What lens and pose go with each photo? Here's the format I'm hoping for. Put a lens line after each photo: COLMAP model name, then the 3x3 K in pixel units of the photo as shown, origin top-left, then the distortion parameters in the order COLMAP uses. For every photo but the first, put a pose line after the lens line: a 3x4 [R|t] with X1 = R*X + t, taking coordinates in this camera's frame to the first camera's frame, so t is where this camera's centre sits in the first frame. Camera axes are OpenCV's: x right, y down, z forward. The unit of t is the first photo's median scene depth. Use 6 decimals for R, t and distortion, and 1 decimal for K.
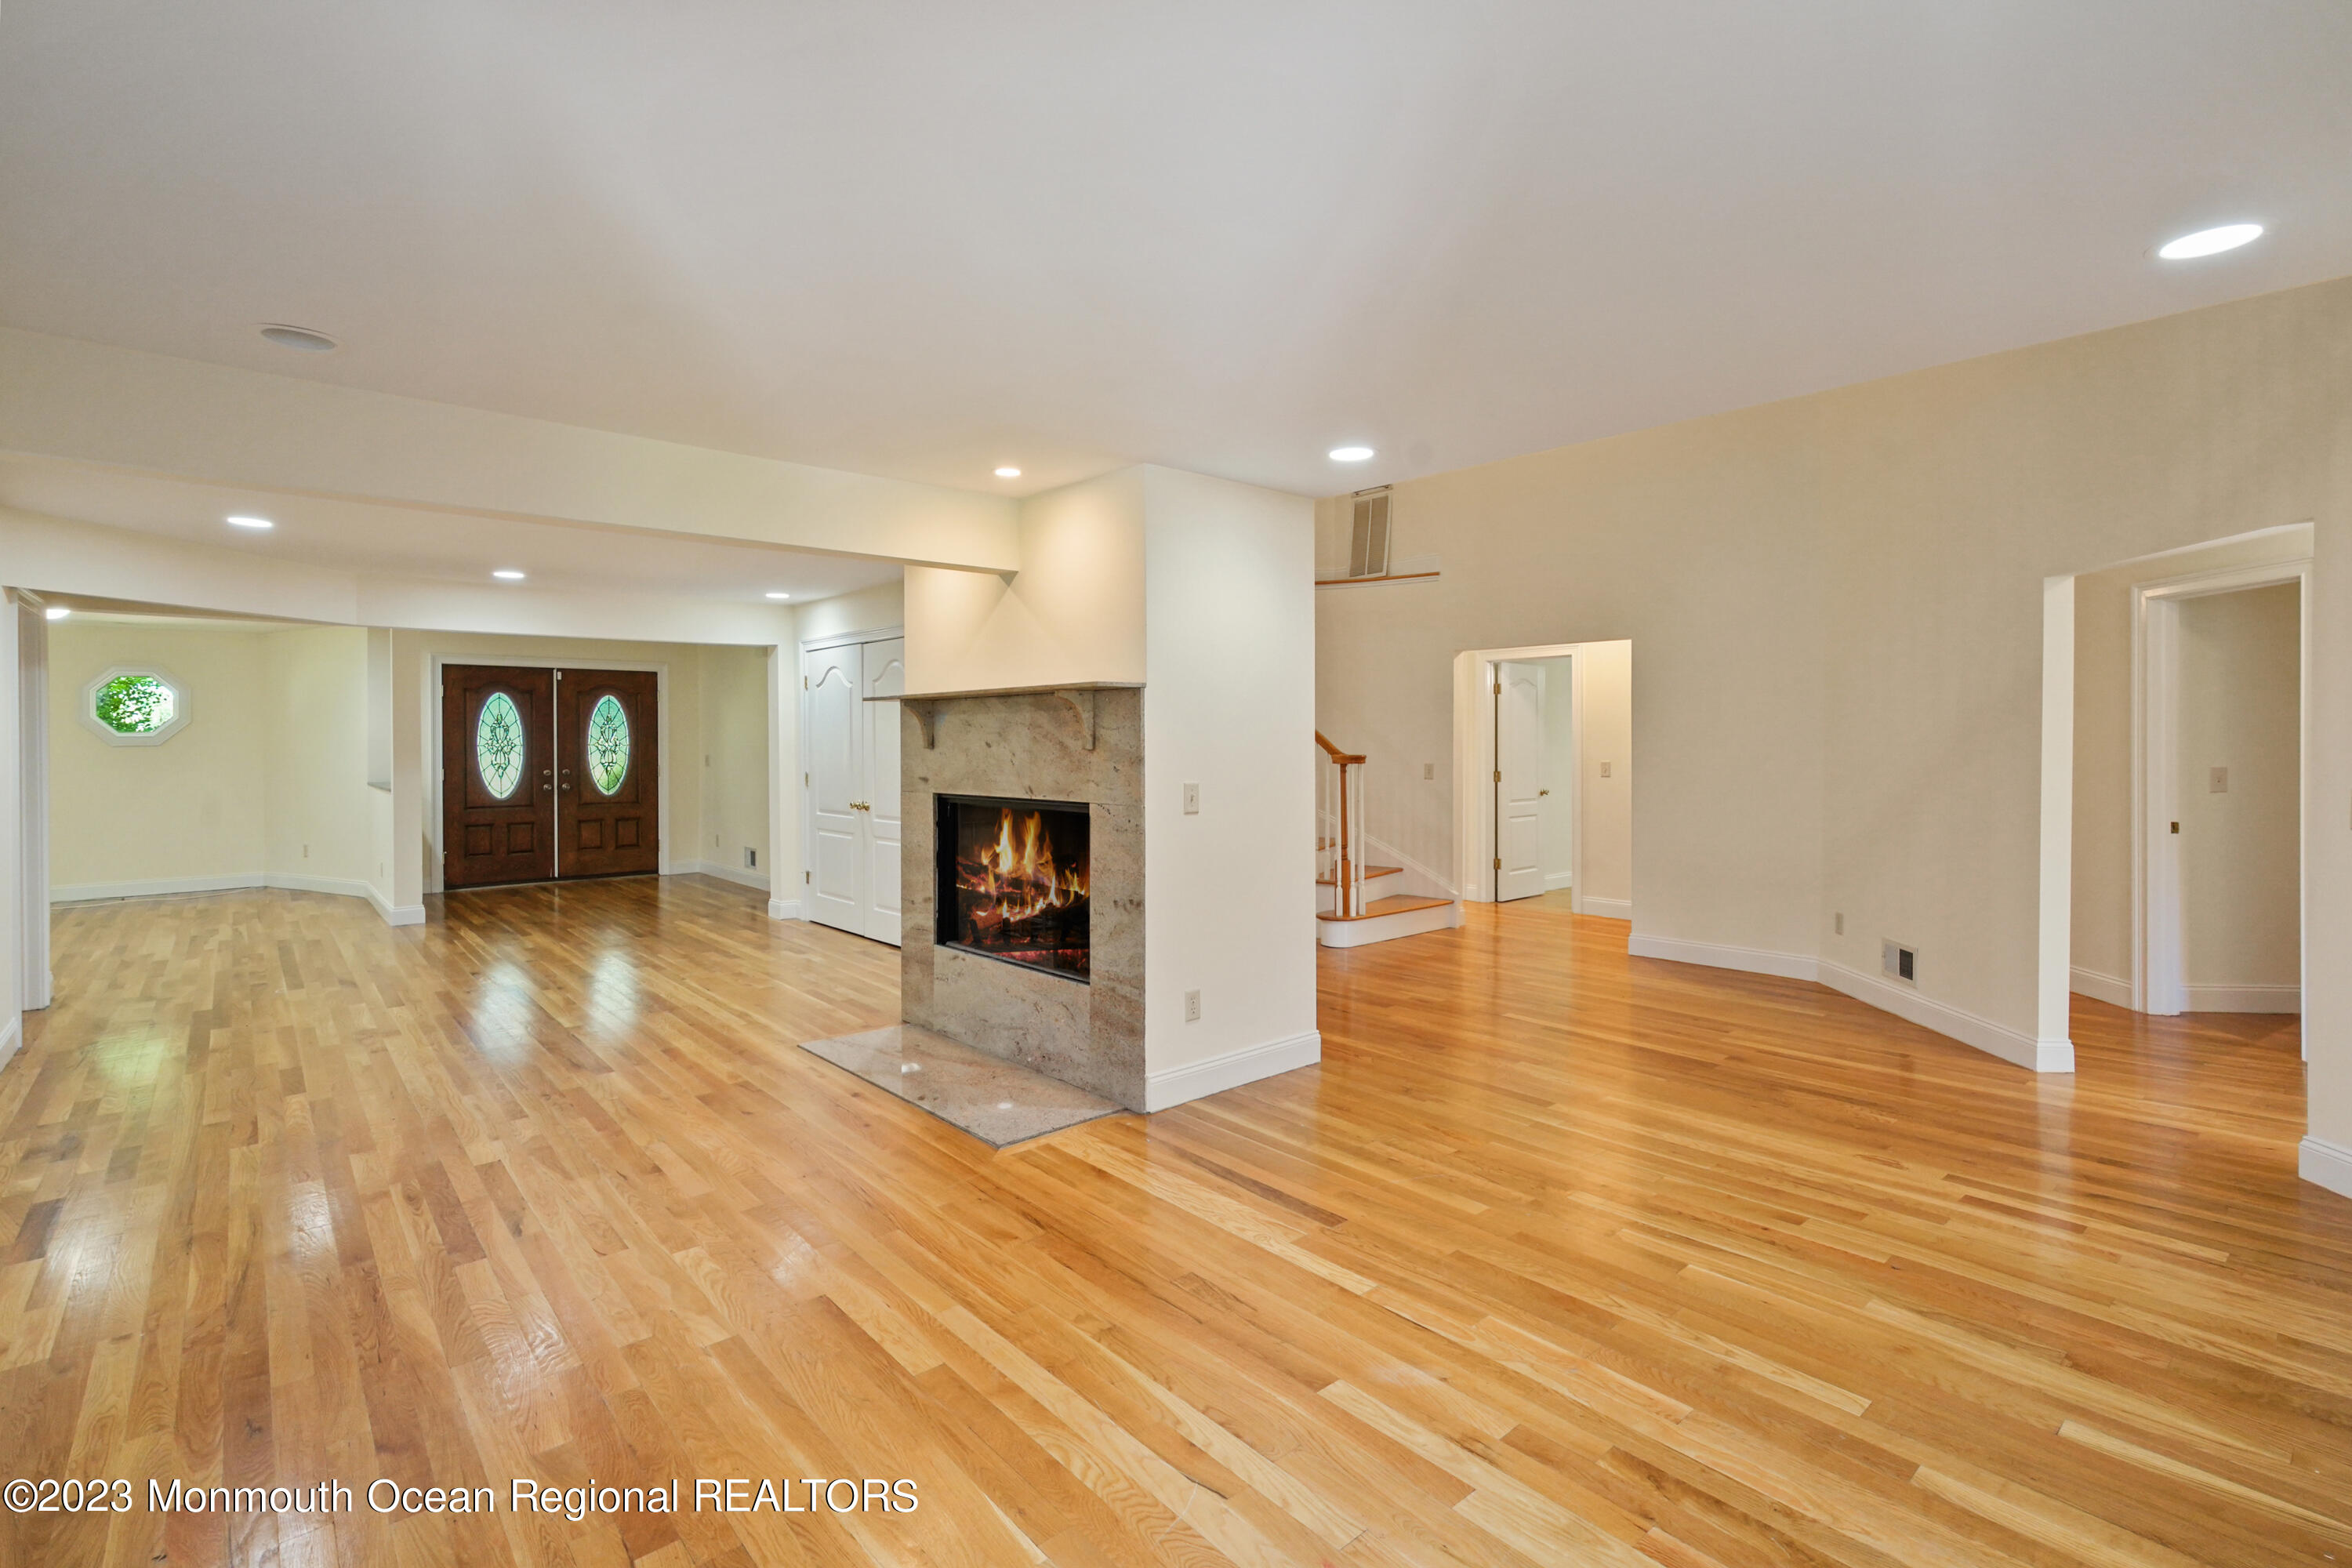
lens RADIAL K [[1090.8, 0, 1163.0], [0, 1090.8, 759.3], [0, 0, 1]] dist [-0.000025, 0.000394]
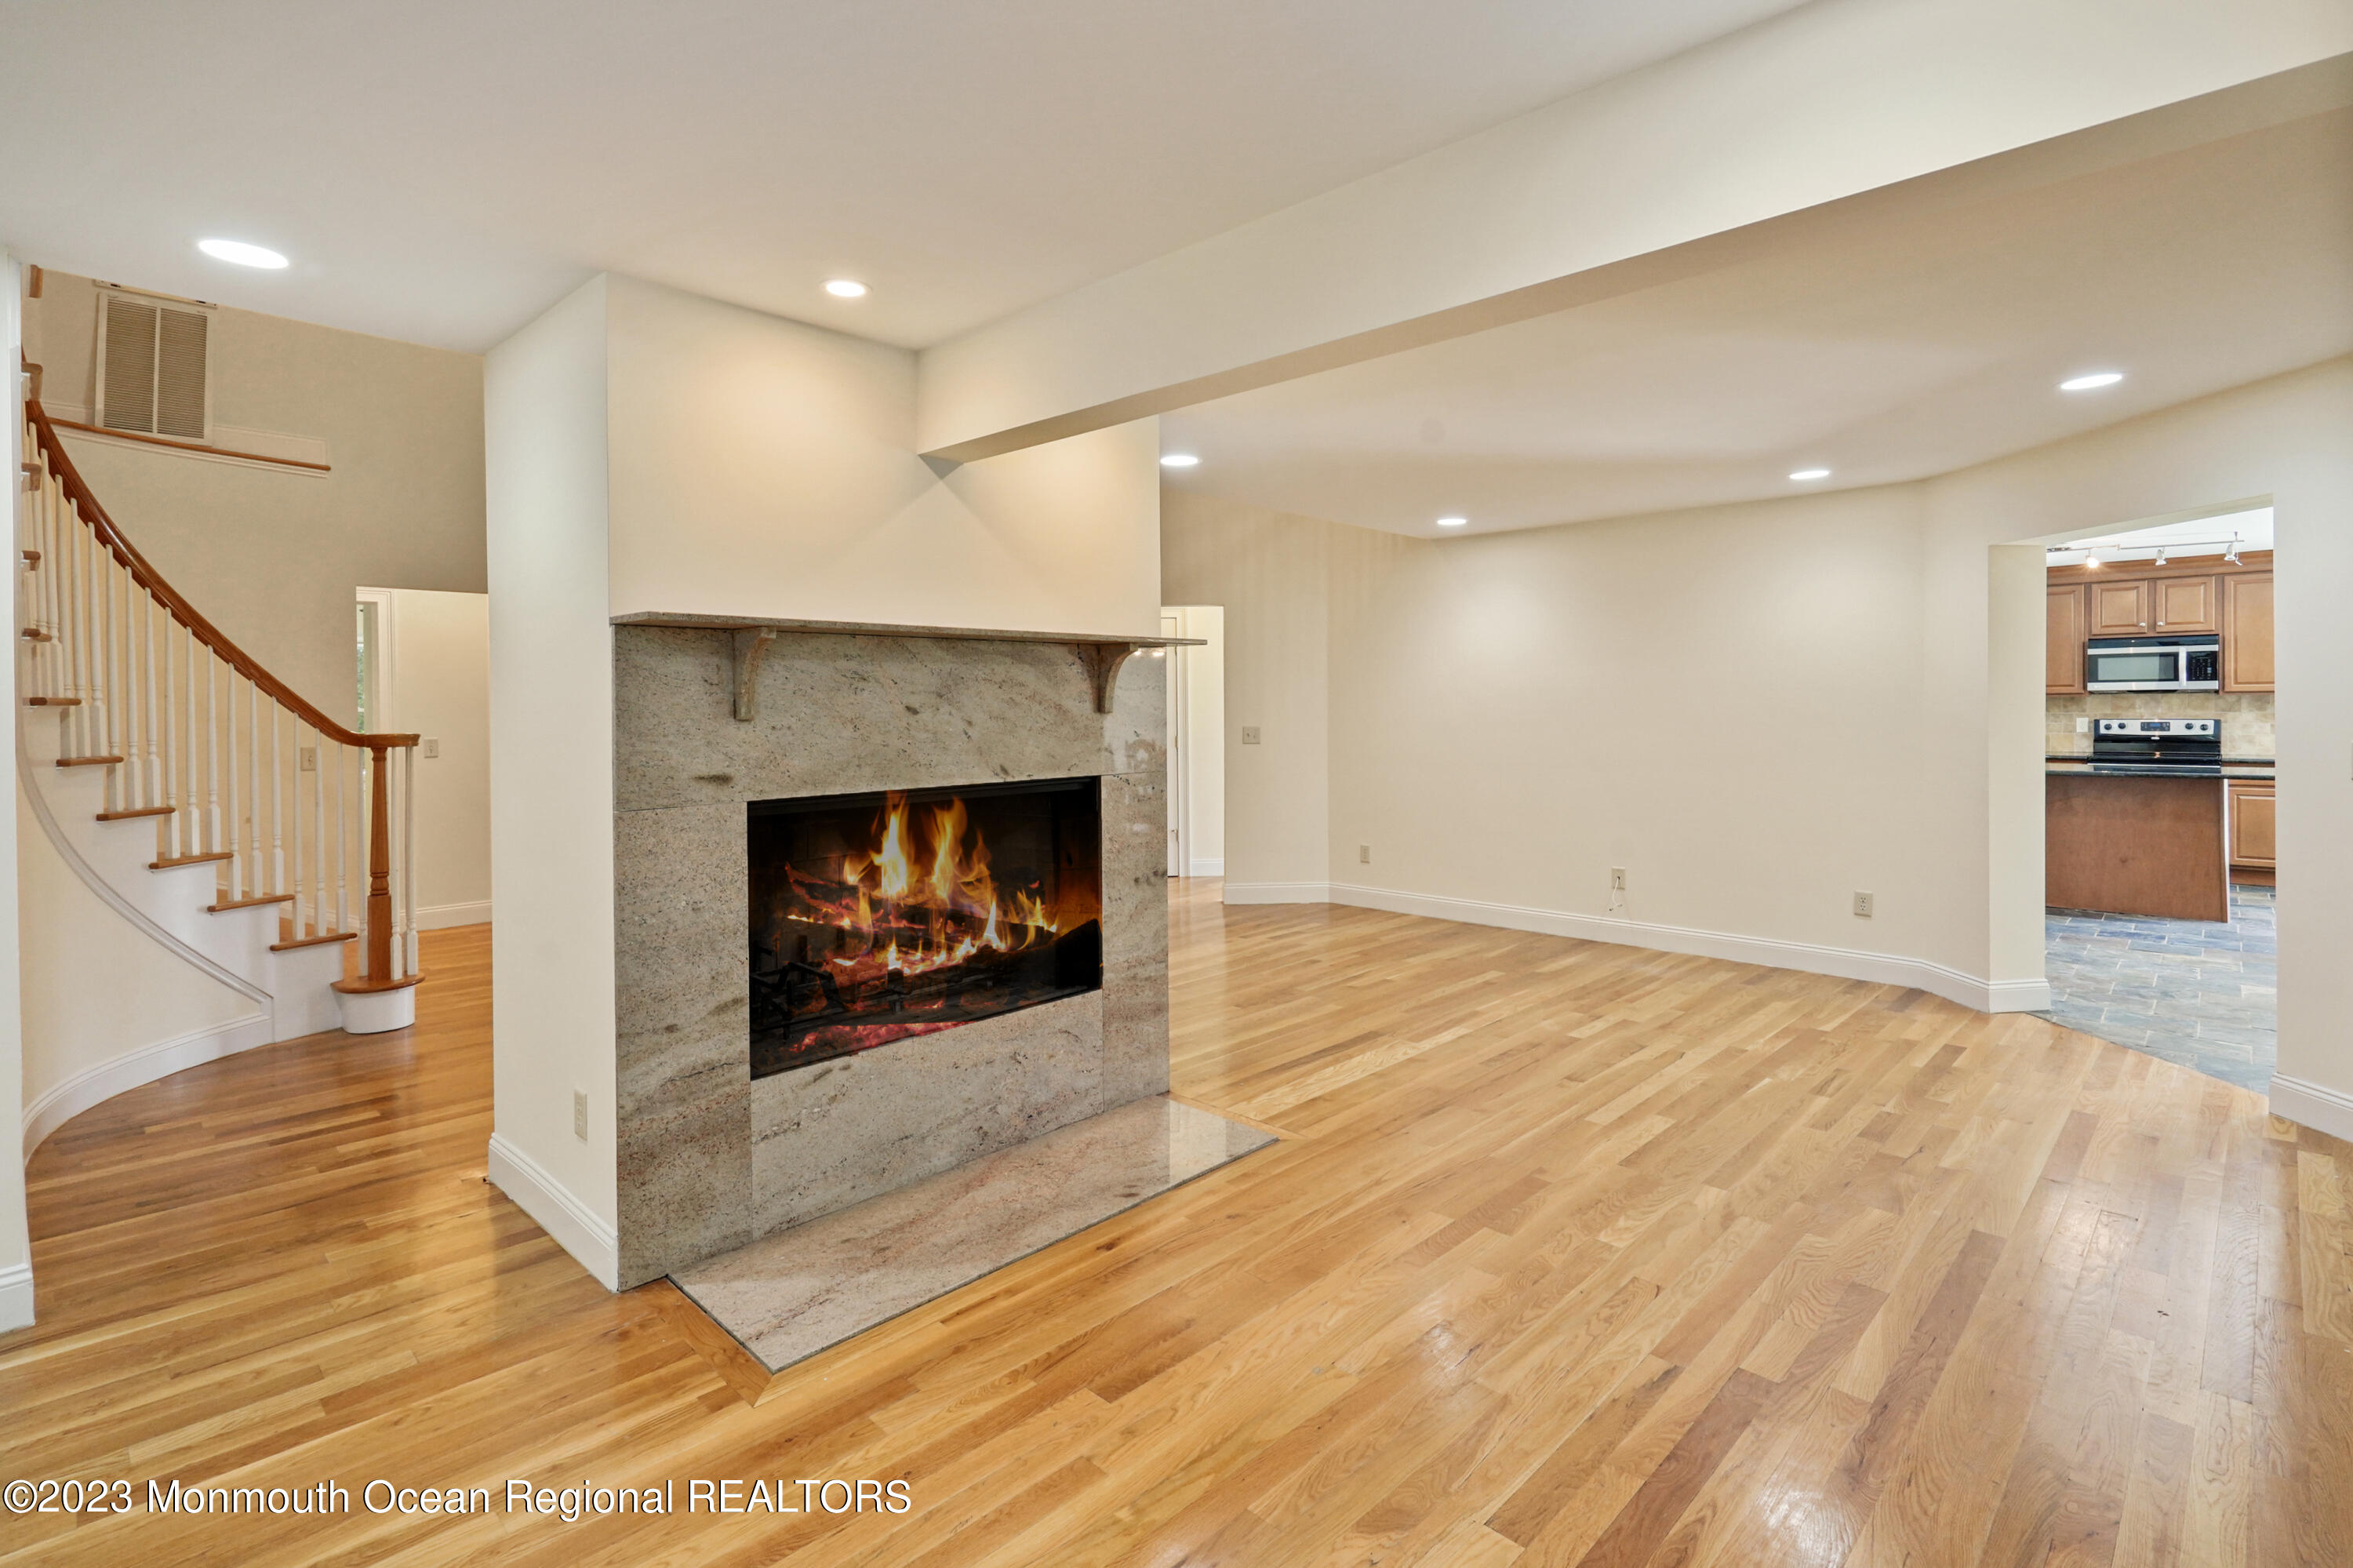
lens RADIAL K [[1125.5, 0, 1188.5], [0, 1125.5, 718.4], [0, 0, 1]] dist [-0.001730, 0.001058]
pose [[-0.097173, -0.006547, 0.995246, -0.936940], [0.027866, 0.999568, 0.009296, -0.010950], [-0.994877, 0.028637, -0.096949, 0.993761]]
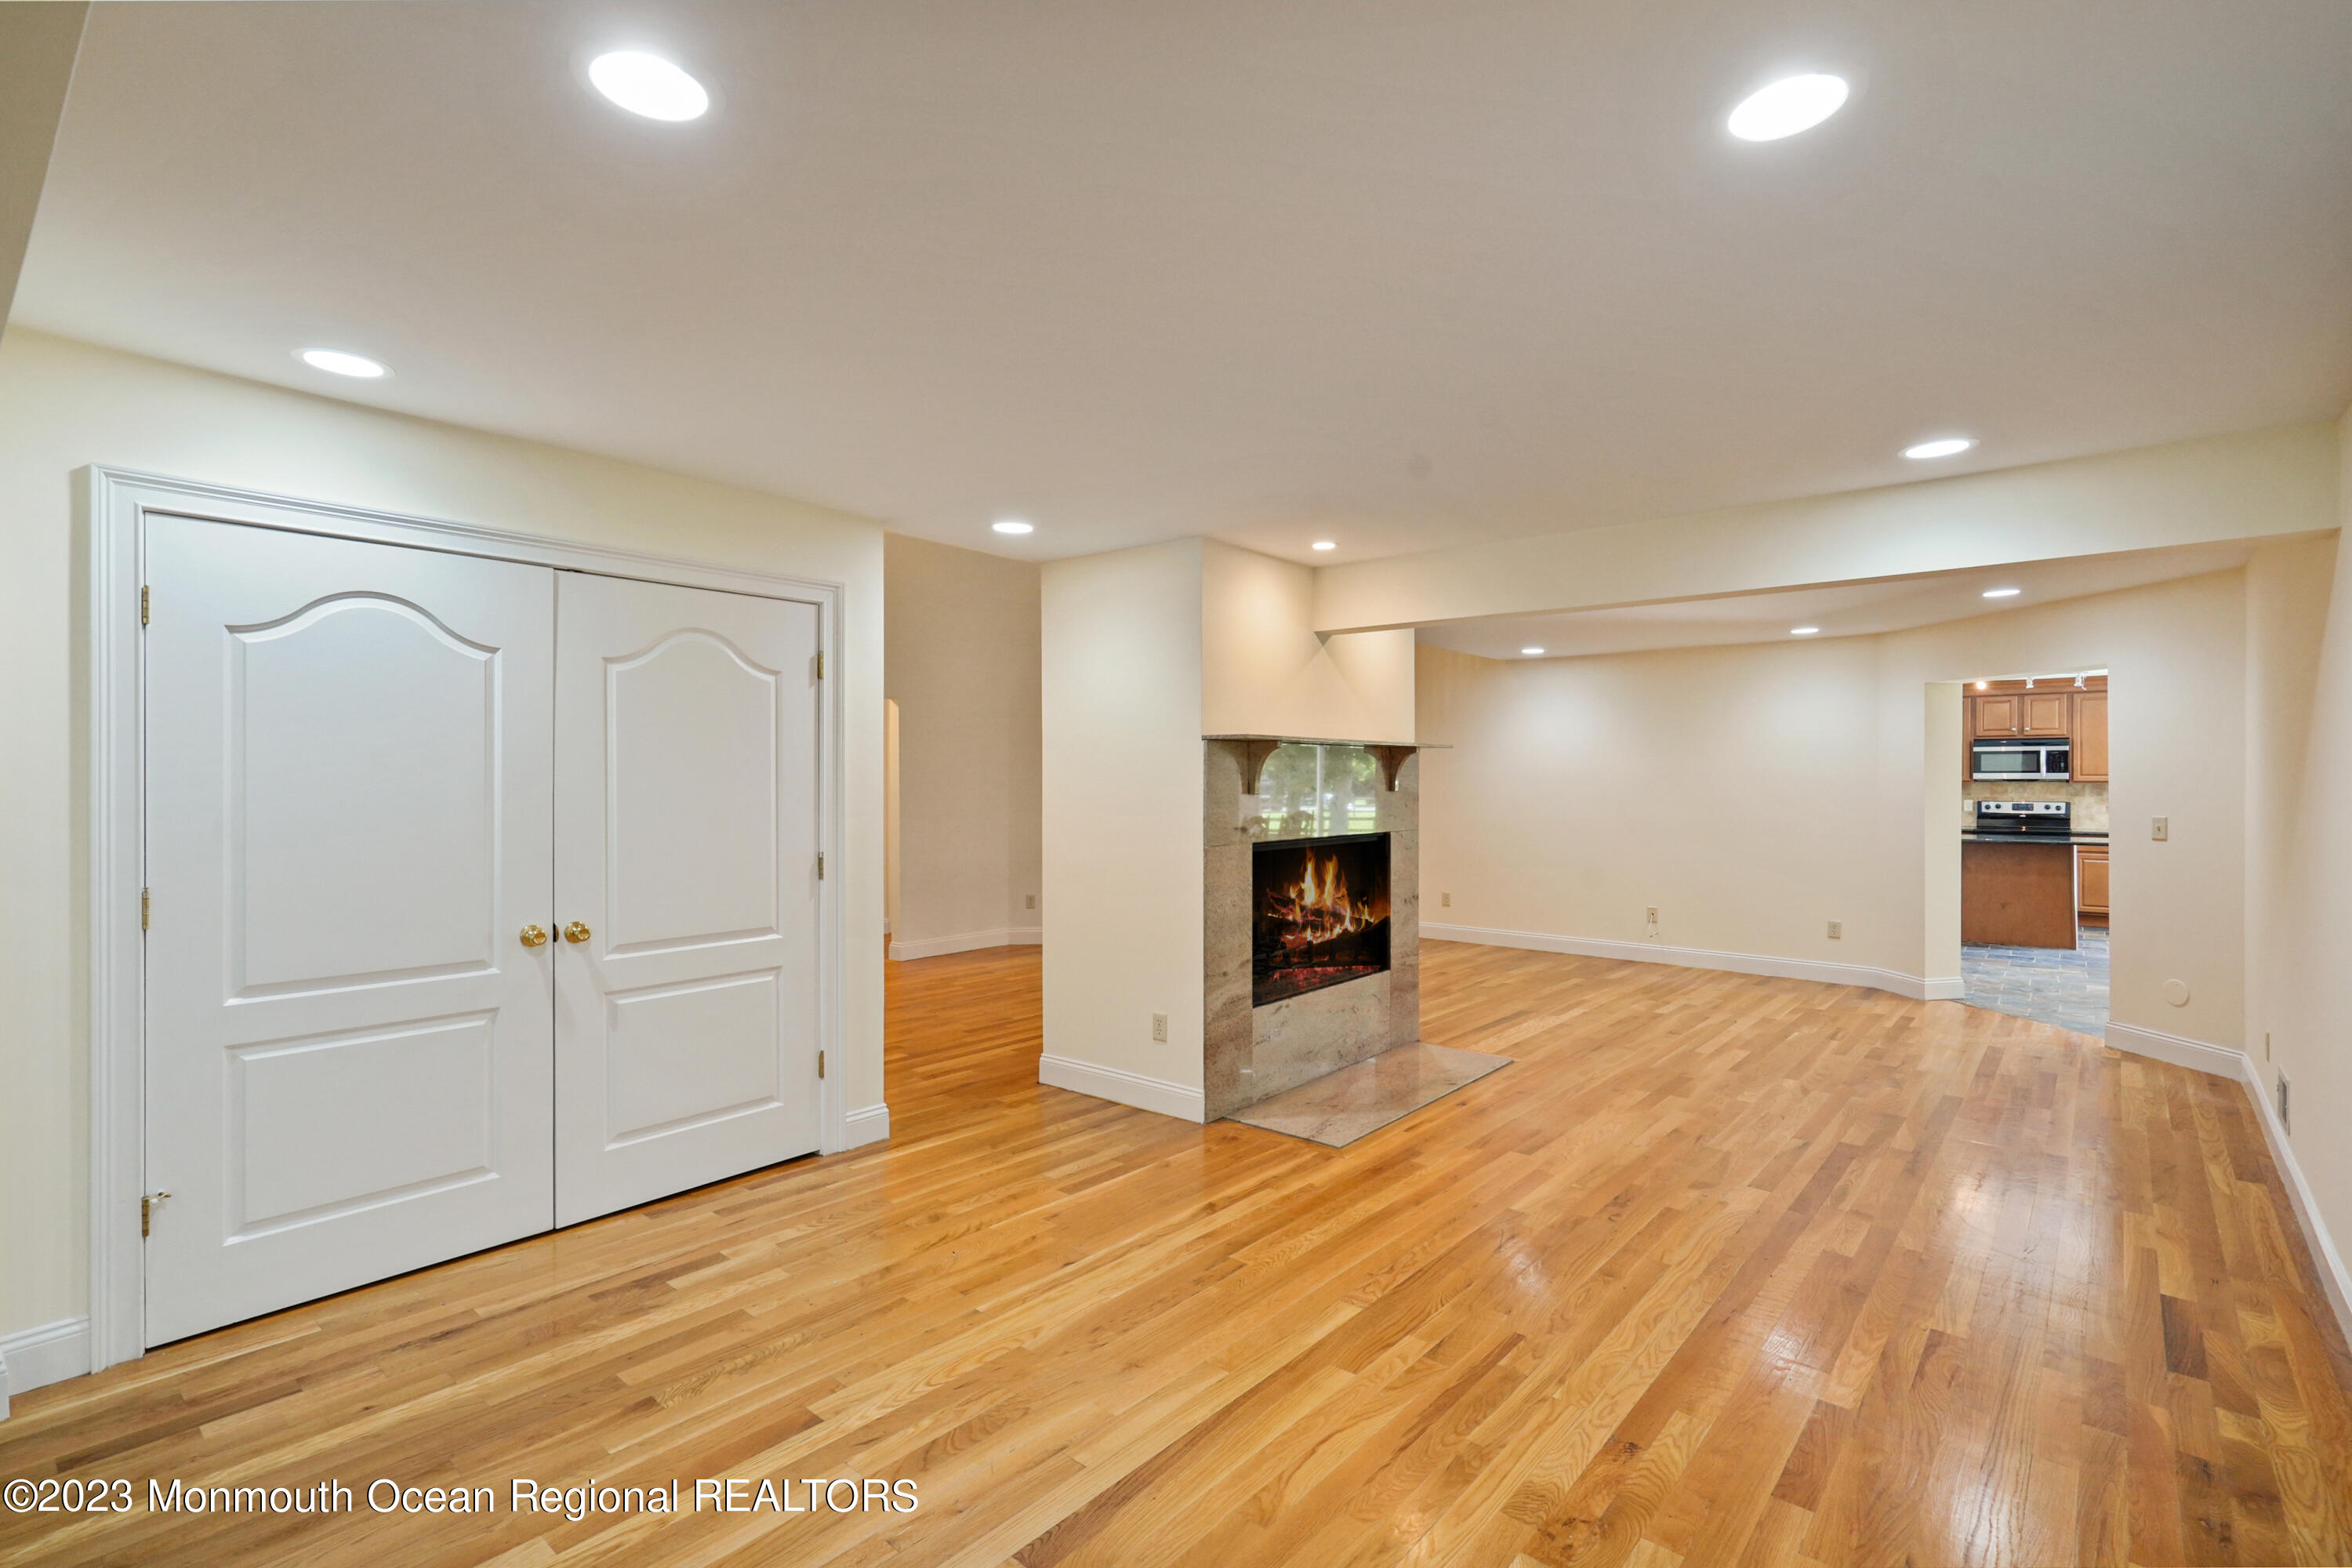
lens RADIAL K [[1089.1, 0, 1176.0], [0, 1089.1, 784.0], [0, 0, 1]] dist [-0.000601, -0.000062]
pose [[-0.155843, -0.000308, 0.987782, -1.312883], [0.017690, 0.999839, 0.003103, -0.026563], [-0.987623, 0.017958, -0.155812, 1.434156]]
